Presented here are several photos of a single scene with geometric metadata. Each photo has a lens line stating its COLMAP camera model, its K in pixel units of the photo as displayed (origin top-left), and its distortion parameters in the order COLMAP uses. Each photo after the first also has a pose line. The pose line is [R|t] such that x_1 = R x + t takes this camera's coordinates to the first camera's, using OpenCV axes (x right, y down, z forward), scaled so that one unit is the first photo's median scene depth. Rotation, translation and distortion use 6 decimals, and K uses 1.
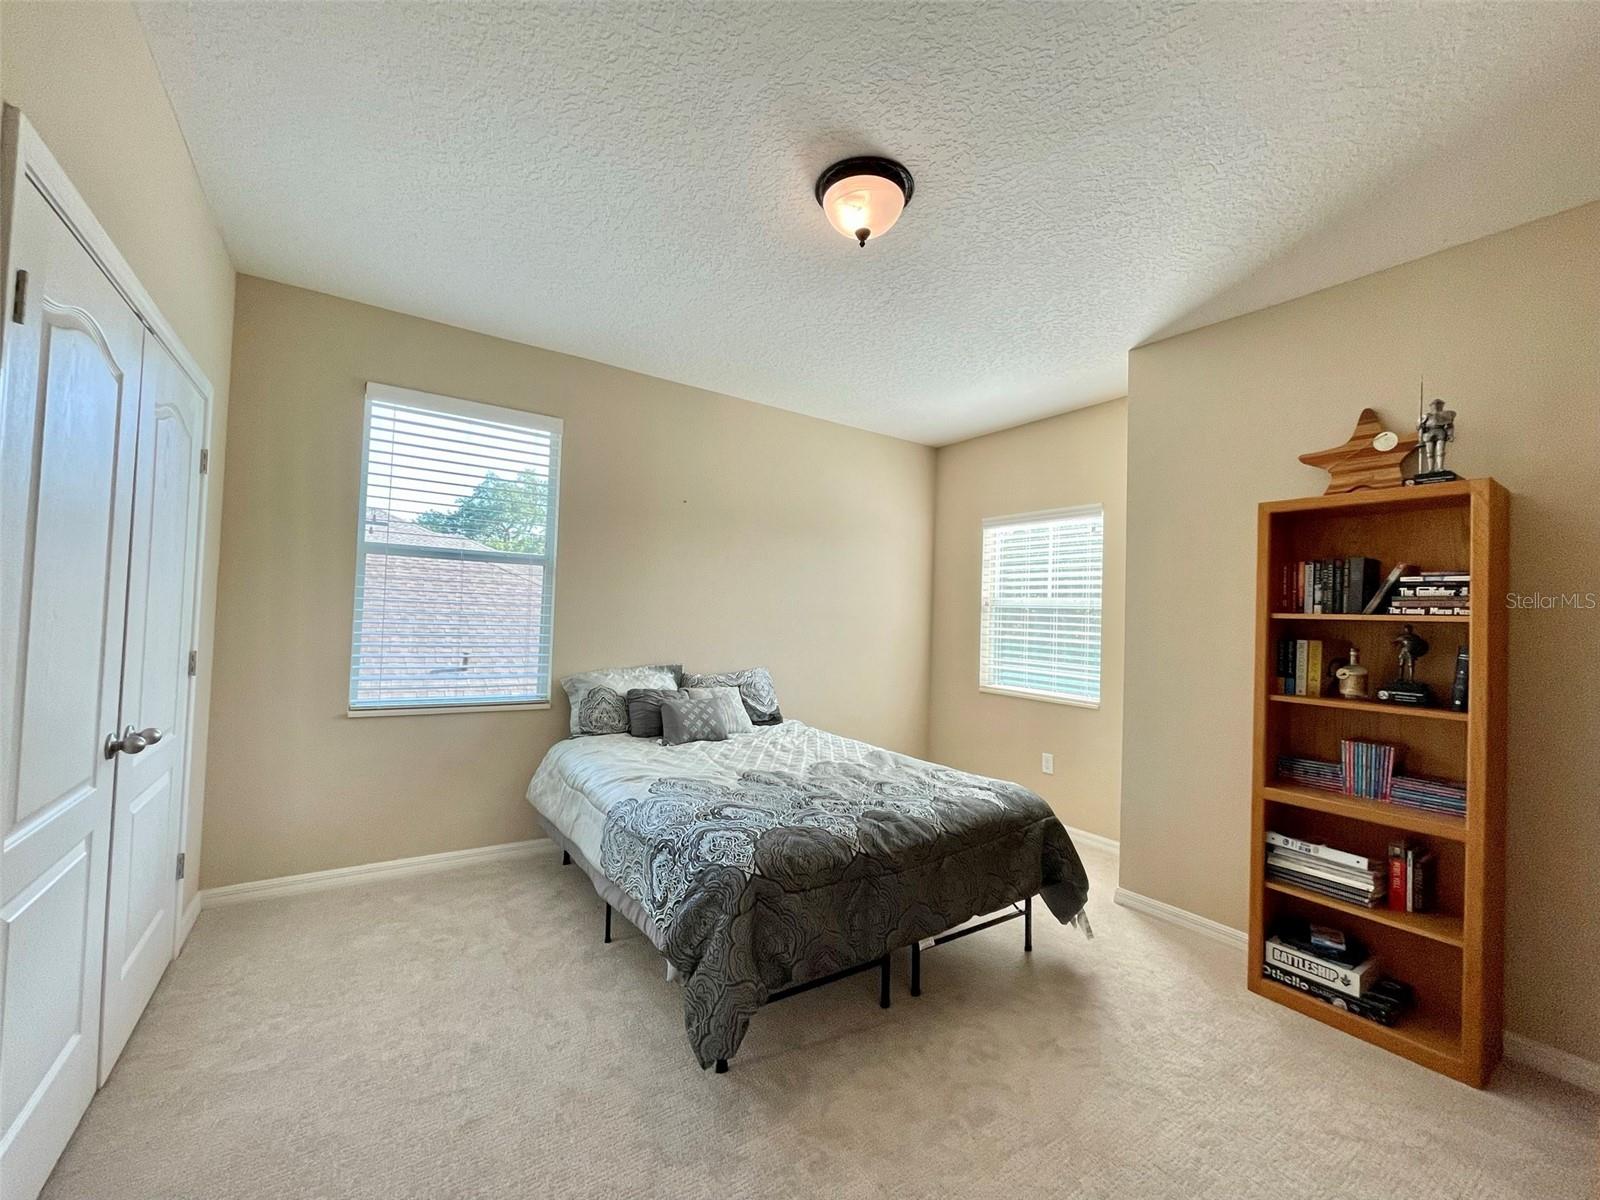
lens RADIAL K [[637.4, 0, 800.0], [0, 637.4, 600.0], [0, 0, 1]] dist [0.000916, 0.000044]
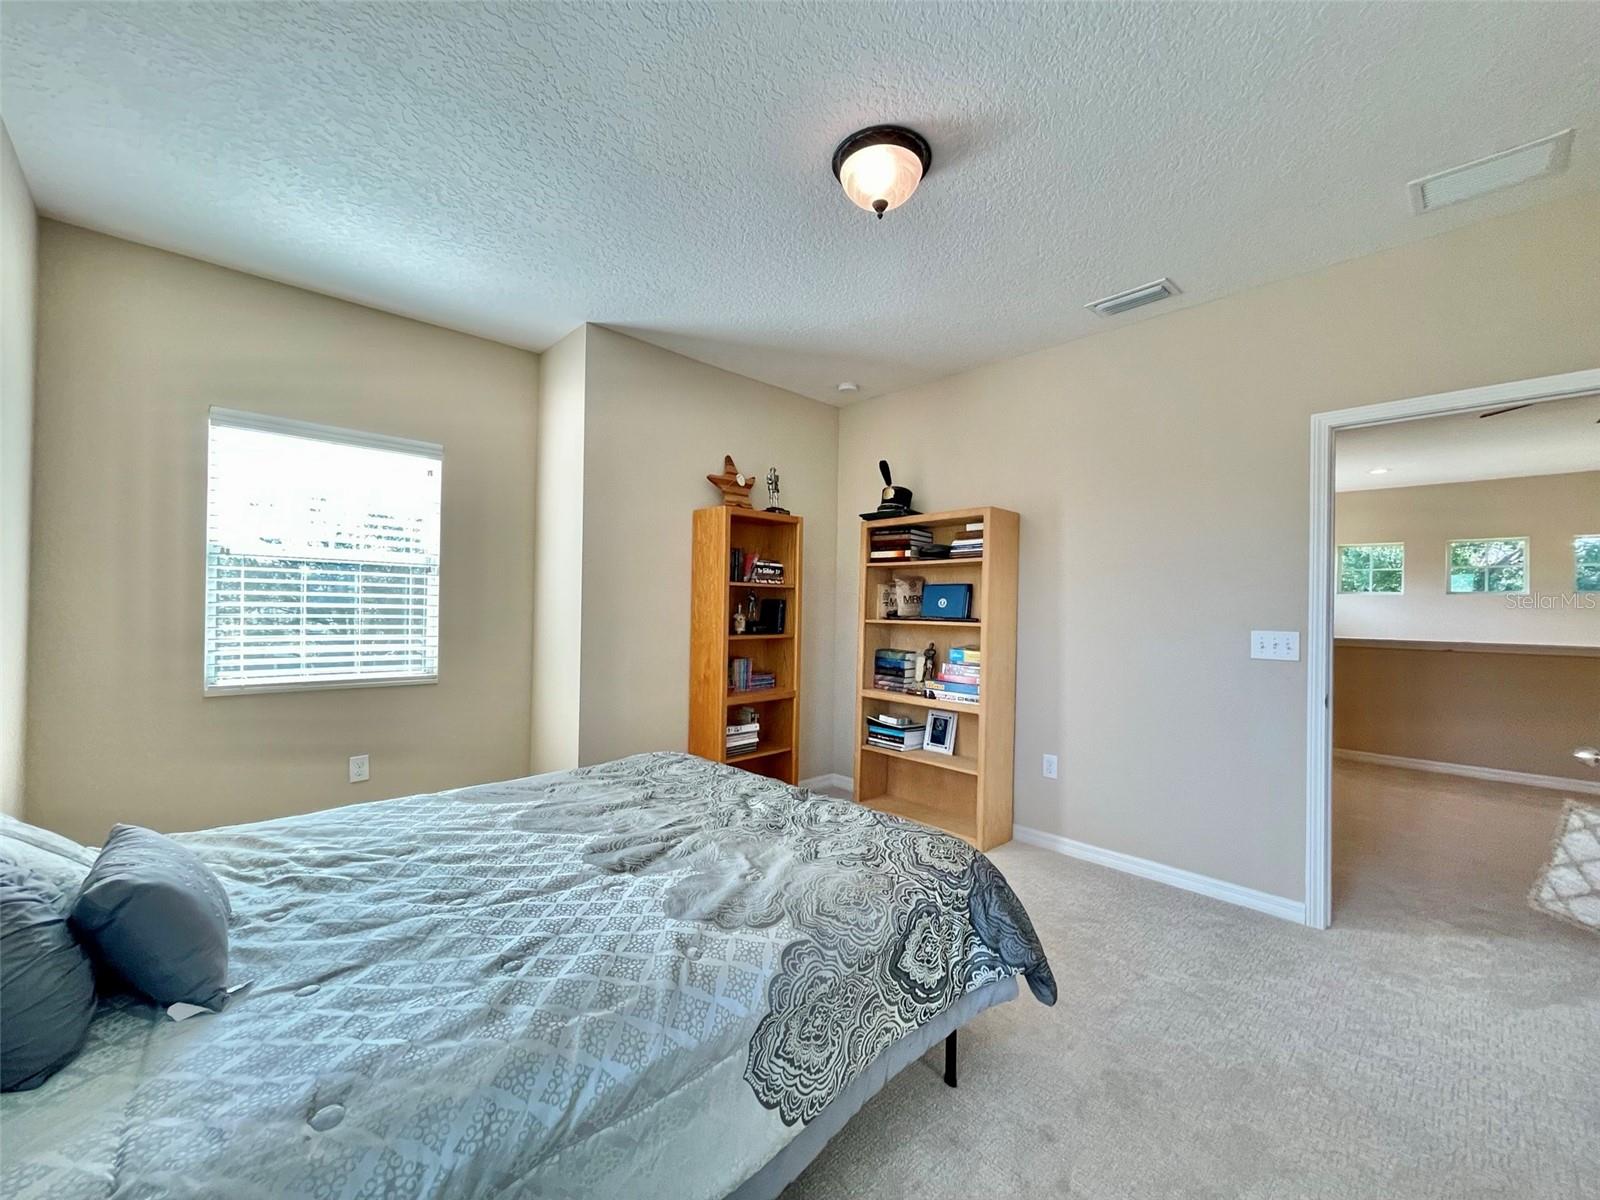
lens RADIAL K [[637.4, 0, 800.0], [0, 637.4, 600.0], [0, 0, 1]] dist [0.000916, 0.000044]
pose [[-0.167411, -0.033114, 0.985331, -0.810881], [-0.052191, 0.998332, 0.024683, 0.019319], [-0.984505, -0.047293, -0.168860, 1.165767]]
